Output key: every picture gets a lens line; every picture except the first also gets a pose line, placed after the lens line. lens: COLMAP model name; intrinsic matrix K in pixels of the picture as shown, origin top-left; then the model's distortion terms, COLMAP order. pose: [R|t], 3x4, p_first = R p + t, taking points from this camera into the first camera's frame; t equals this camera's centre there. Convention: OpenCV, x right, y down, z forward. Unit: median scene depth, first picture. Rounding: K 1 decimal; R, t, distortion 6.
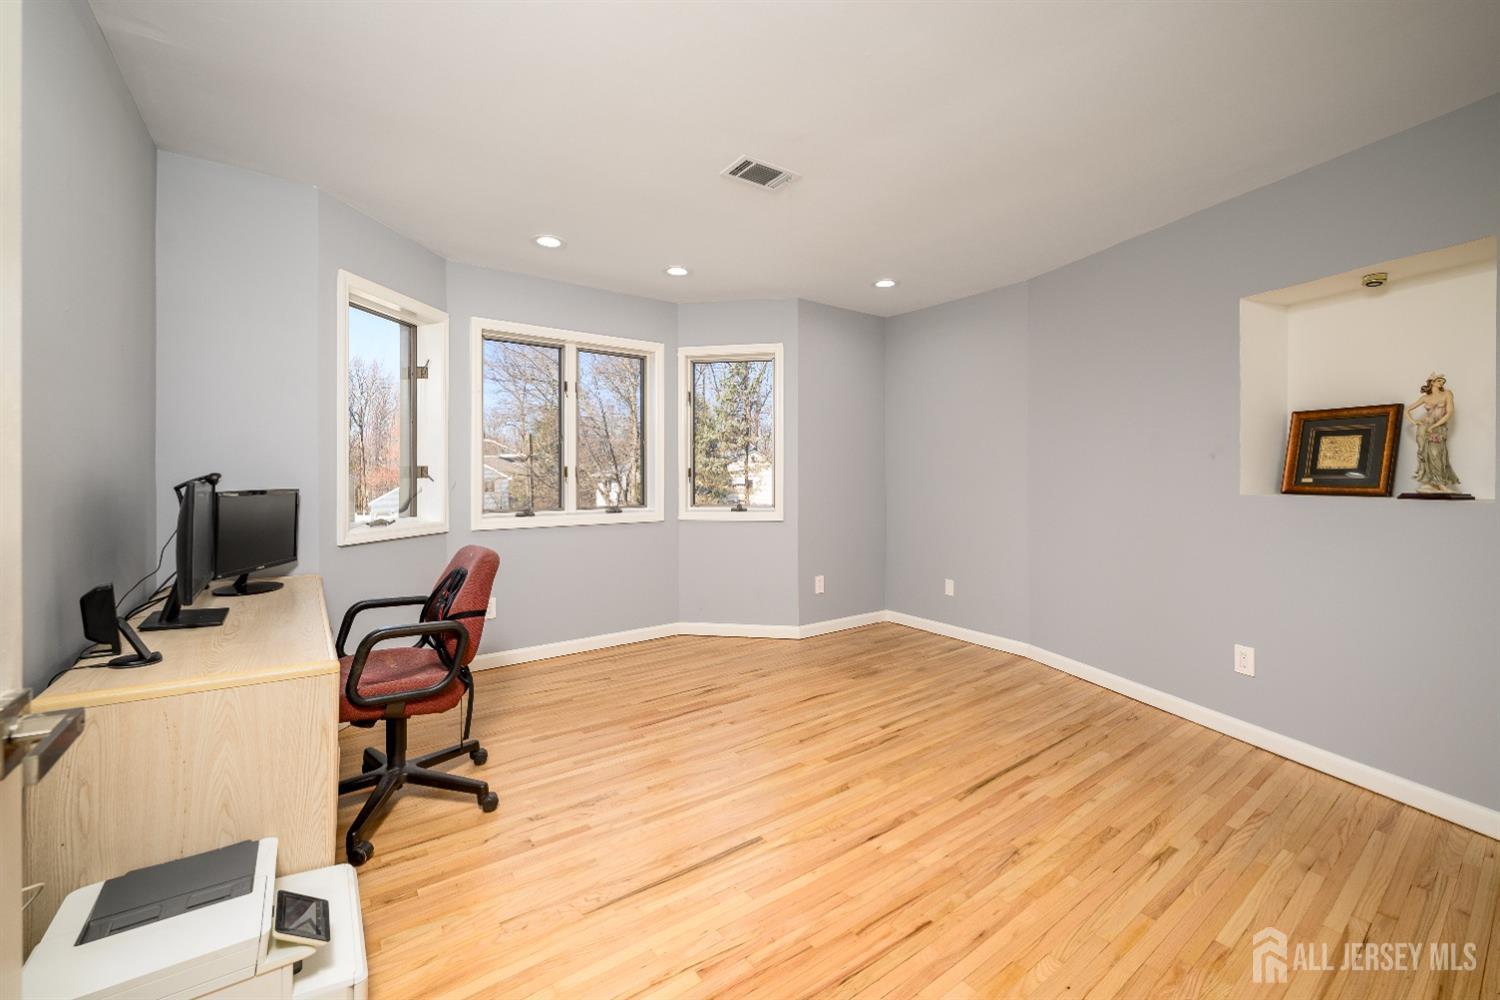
lens RADIAL K [[605.4, 0, 754.7], [0, 605.4, 480.3], [0, 0, 1]] dist [-0.000006, 0.000107]
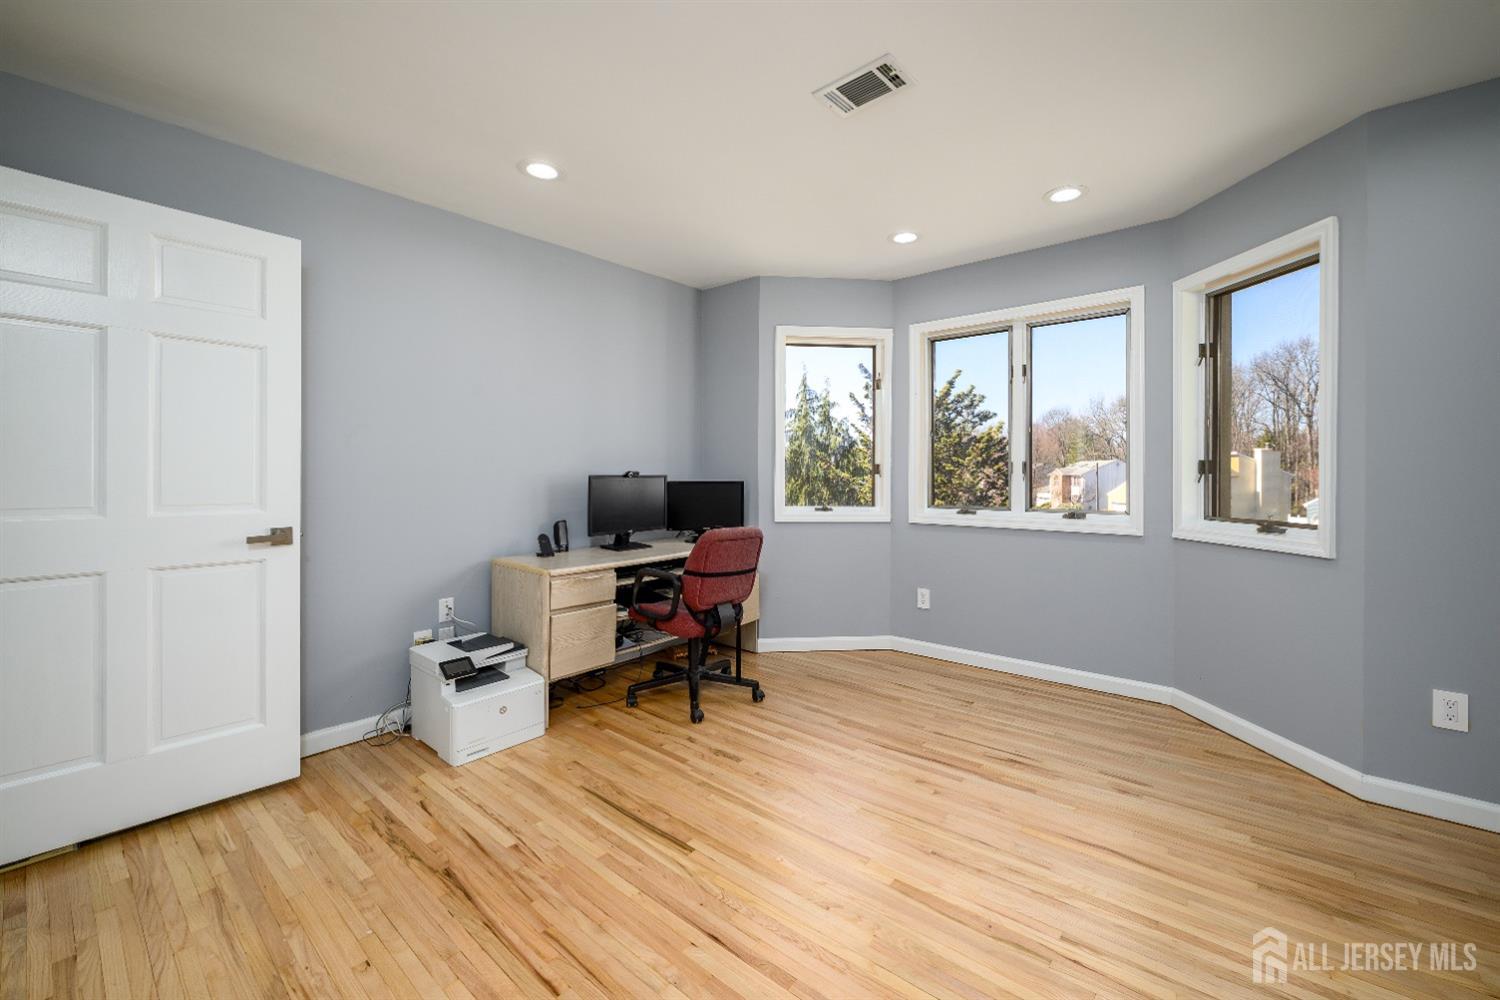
lens RADIAL K [[609.8, 0, 752.3], [0, 609.8, 473.0], [0, 0, 1]] dist [-0.000633, 0.000098]
pose [[0.234127, -0.001793, -0.972204, 0.601611], [-0.007069, 0.999969, -0.003547, 0.000299], [0.972180, 0.007703, 0.234107, 0.538337]]
